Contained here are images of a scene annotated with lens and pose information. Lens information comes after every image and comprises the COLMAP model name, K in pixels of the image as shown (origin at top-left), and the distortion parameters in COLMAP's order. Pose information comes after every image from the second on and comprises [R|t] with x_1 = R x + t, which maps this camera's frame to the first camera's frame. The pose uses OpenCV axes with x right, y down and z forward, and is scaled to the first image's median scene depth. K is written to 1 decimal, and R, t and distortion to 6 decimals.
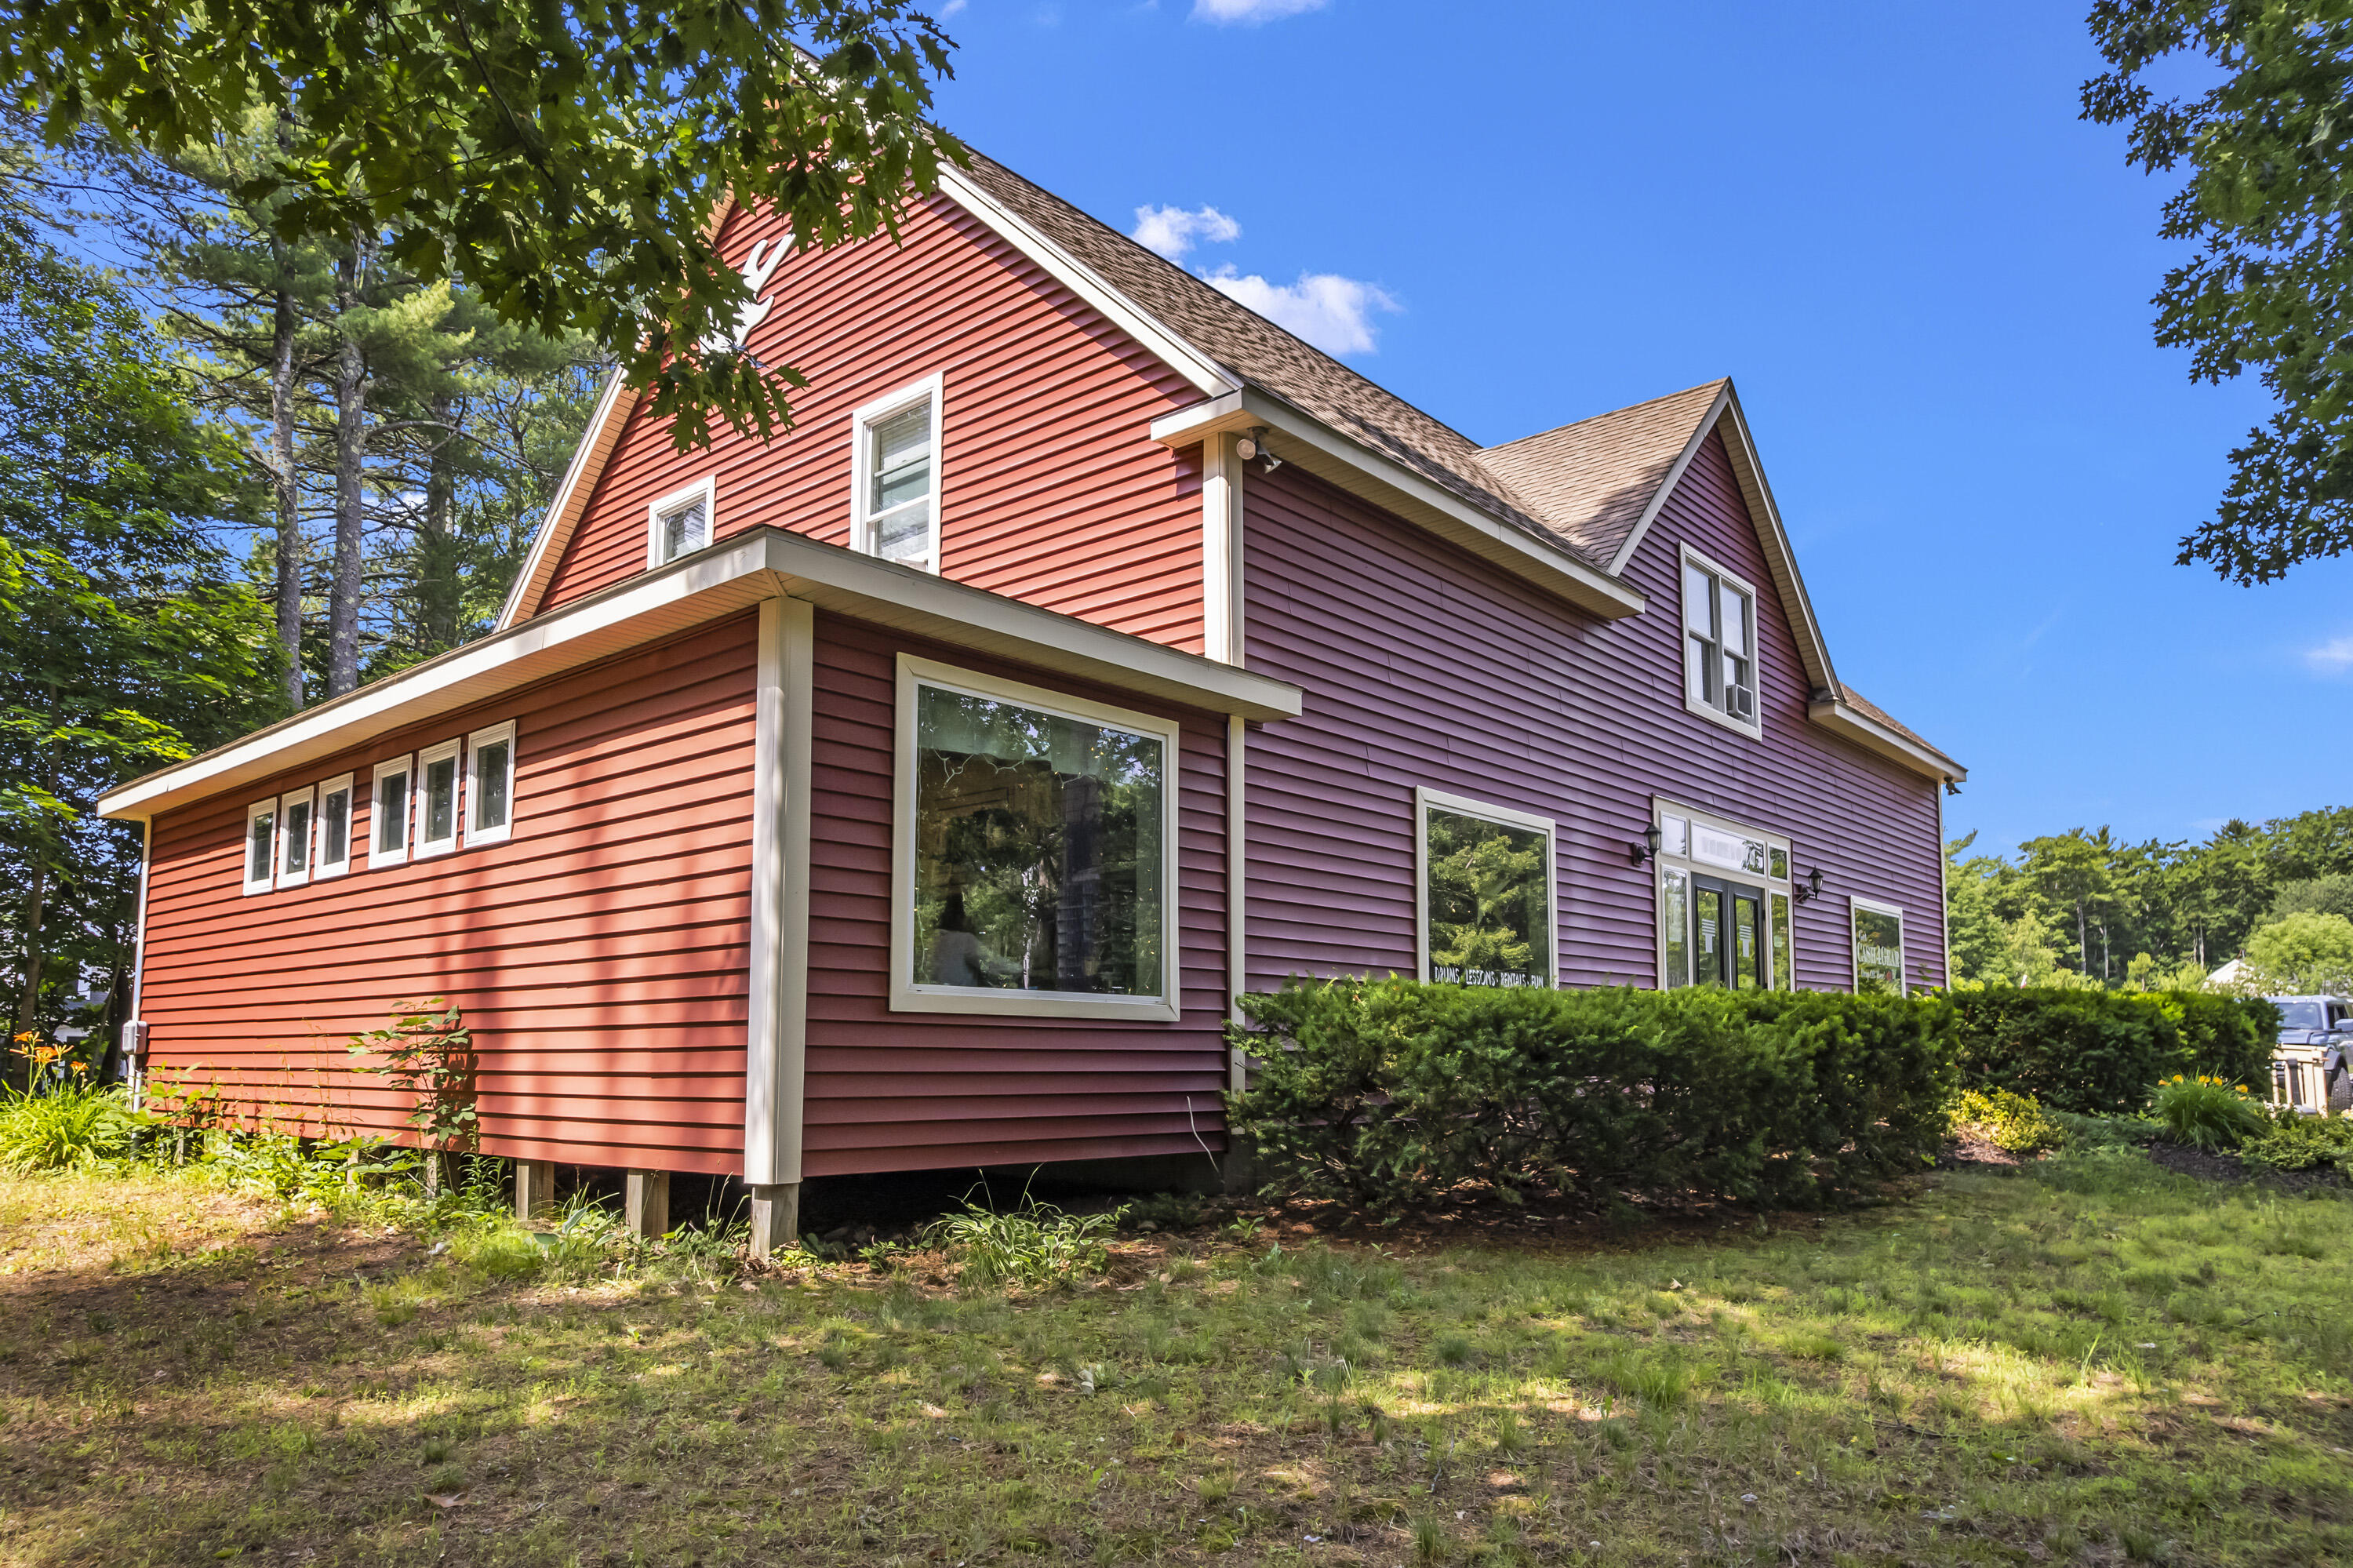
lens RADIAL K [[1539.1, 0, 1172.8], [0, 1539.1, 792.5], [0, 0, 1]] dist [-0.024508, 0.010267]
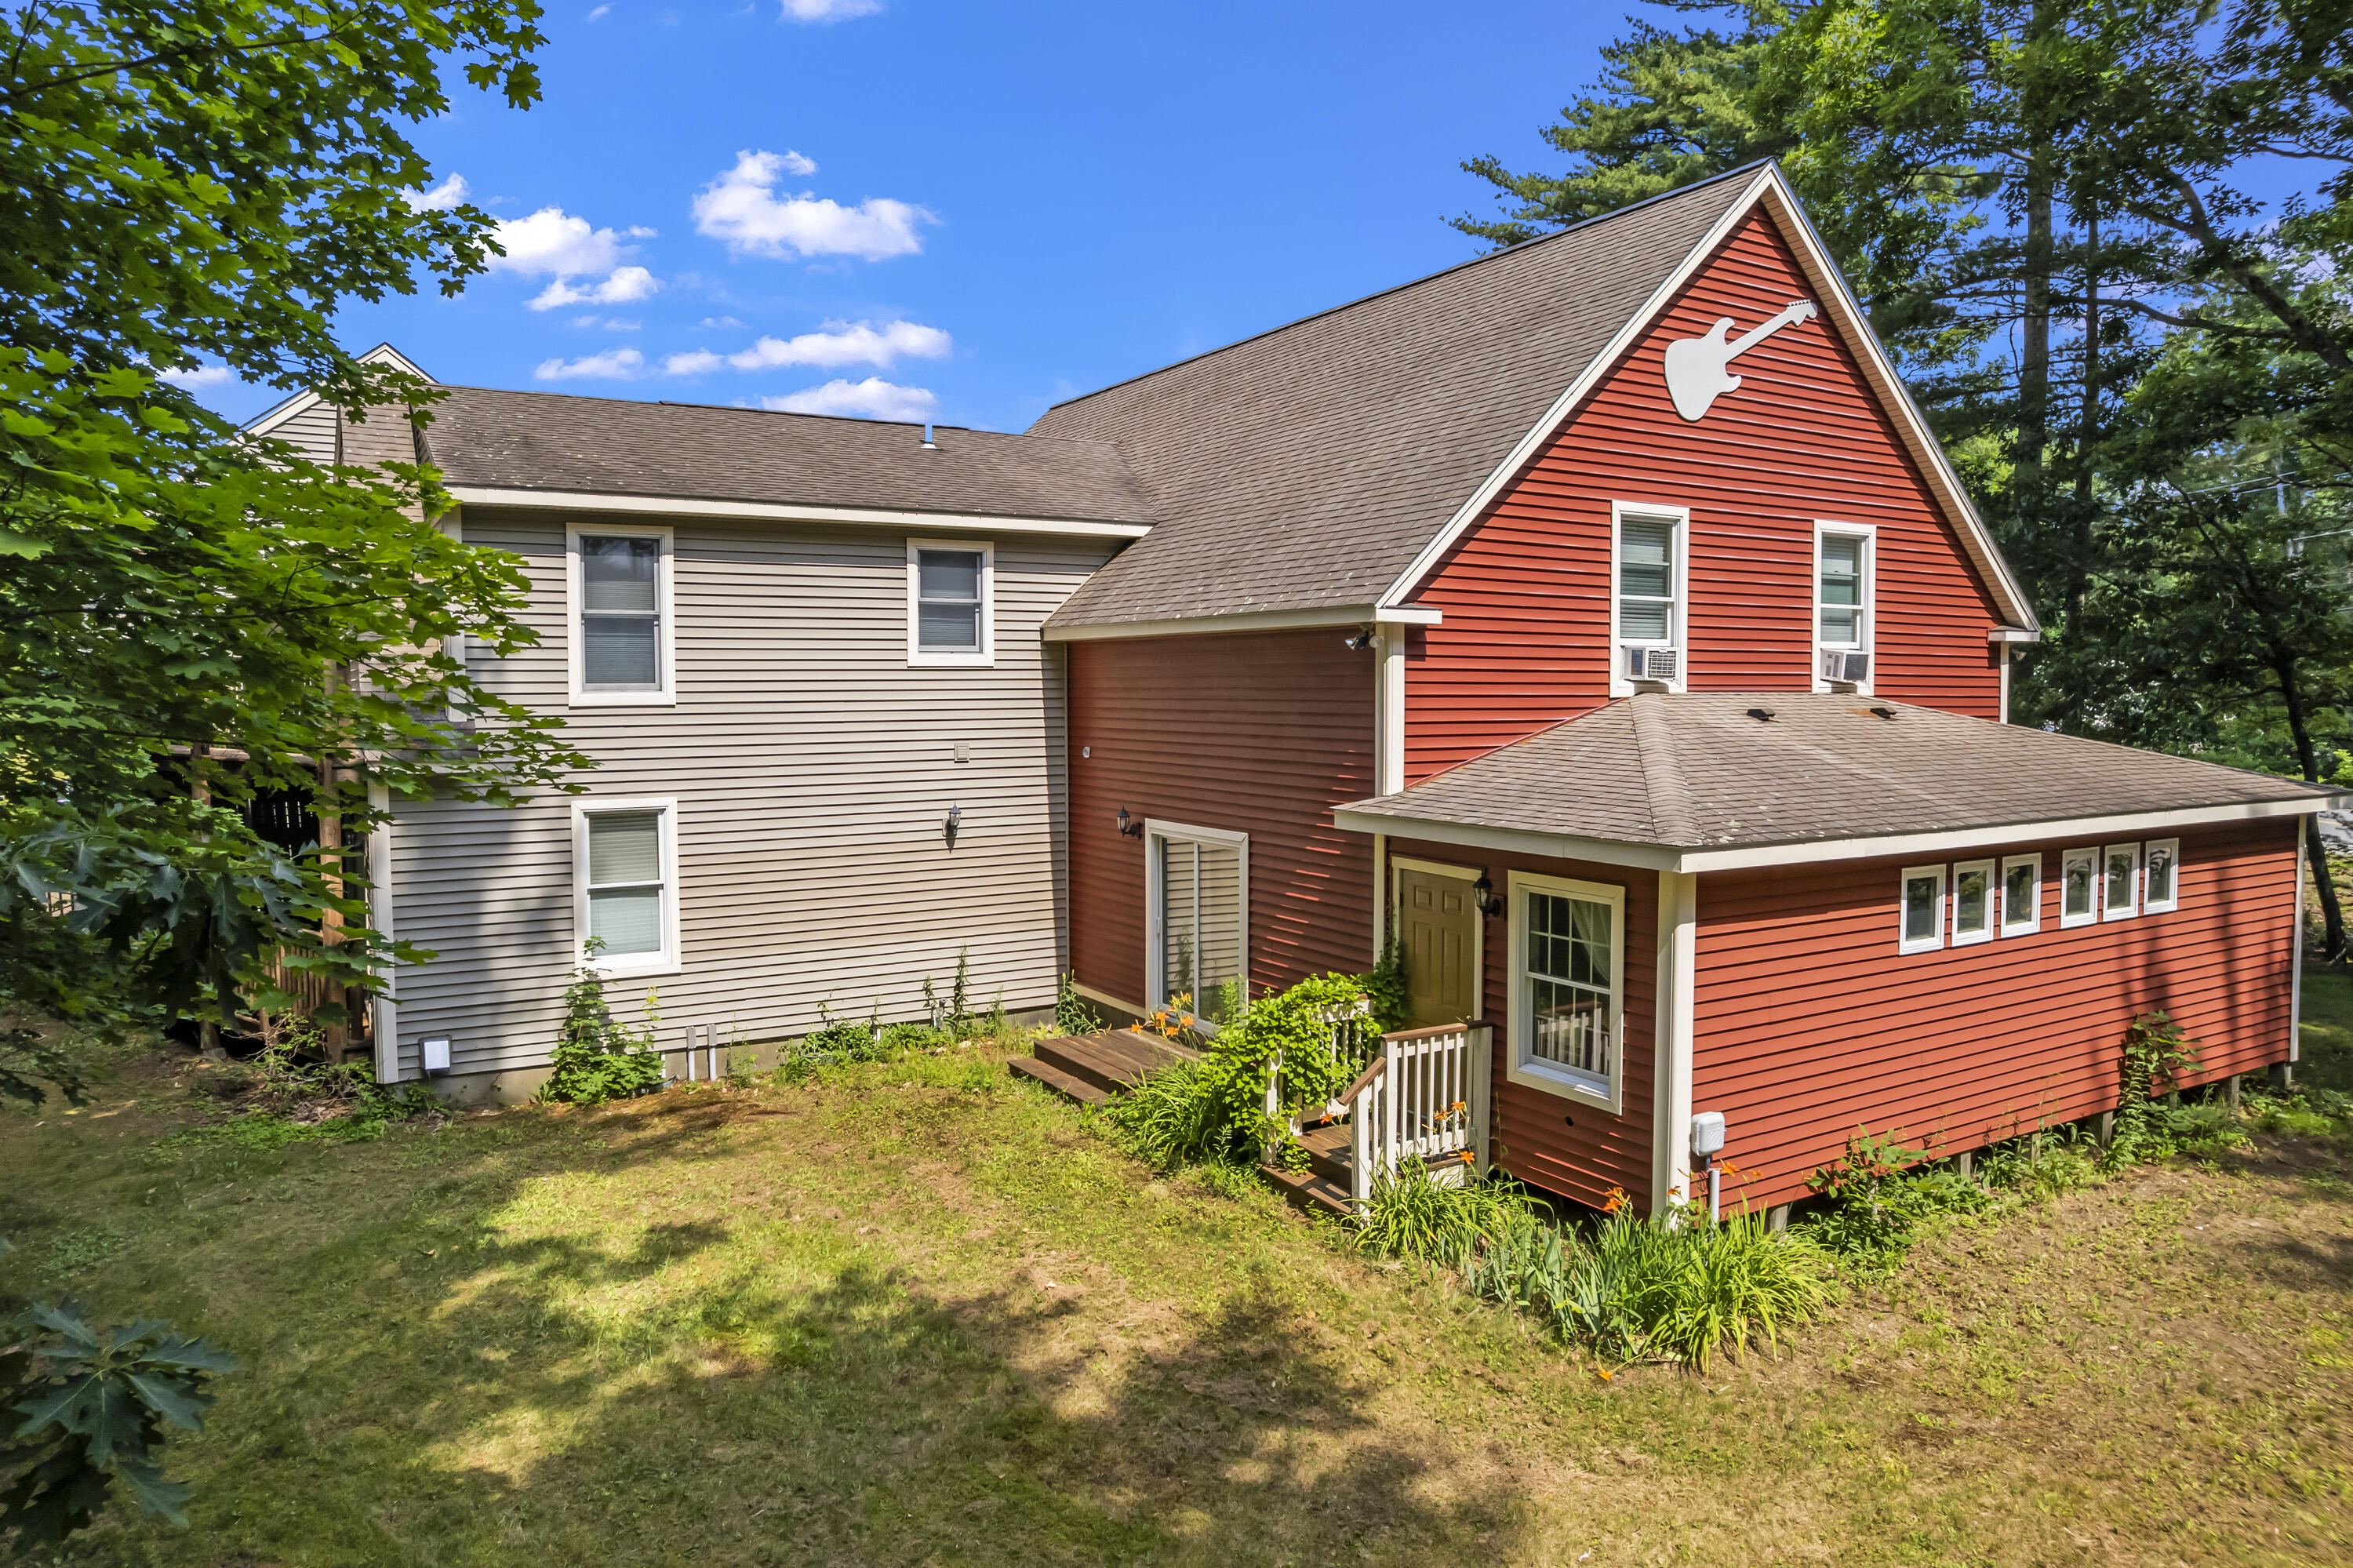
lens RADIAL K [[1539.1, 0, 1227.1], [0, 1539.1, 763.7], [0, 0, 1]] dist [-0.024508, 0.010267]
pose [[0.264955, -0.031175, 0.963757, -2.189885], [-0.156041, 0.984917, 0.074758, -0.084427], [-0.951551, -0.170193, 0.256094, 1.507103]]
